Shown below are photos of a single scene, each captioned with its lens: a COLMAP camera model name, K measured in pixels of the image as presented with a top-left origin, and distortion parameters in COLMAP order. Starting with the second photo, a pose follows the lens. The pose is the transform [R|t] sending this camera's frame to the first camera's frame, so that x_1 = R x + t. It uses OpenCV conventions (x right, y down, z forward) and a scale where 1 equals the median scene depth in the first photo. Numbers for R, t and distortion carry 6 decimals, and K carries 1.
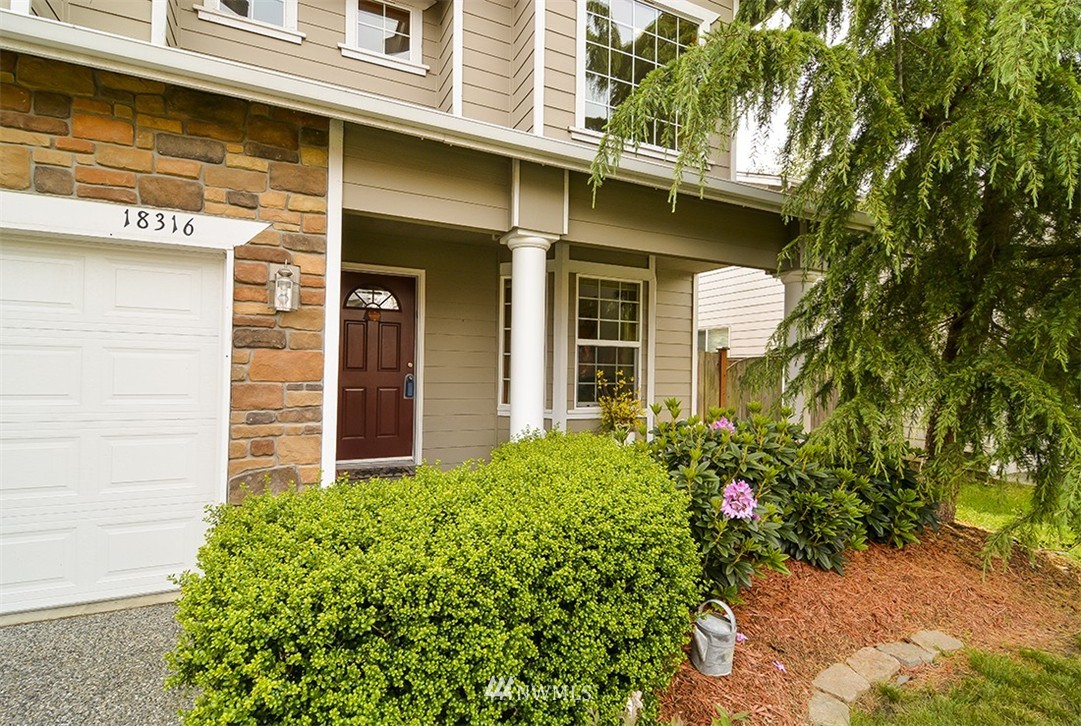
lens RADIAL K [[511.3, 0, 540.5], [0, 511.3, 363.0], [0, 0, 1]] dist [0.002564, 0.000136]
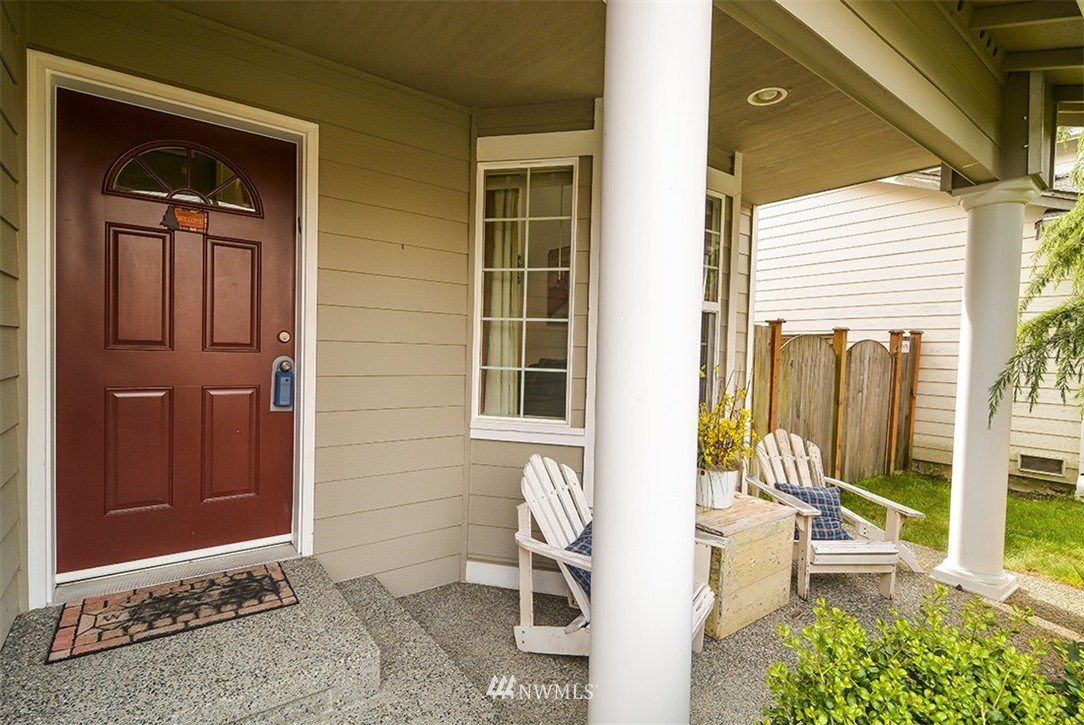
lens RADIAL K [[512.7, 0, 542.0], [0, 512.7, 362.5], [0, 0, 1]] dist [0.002564, 0.000136]
pose [[0.979755, 0.004355, 0.200153, -0.123724], [-0.012762, 0.999089, 0.040730, 0.005177], [-0.199793, -0.042460, 0.978918, 0.514902]]
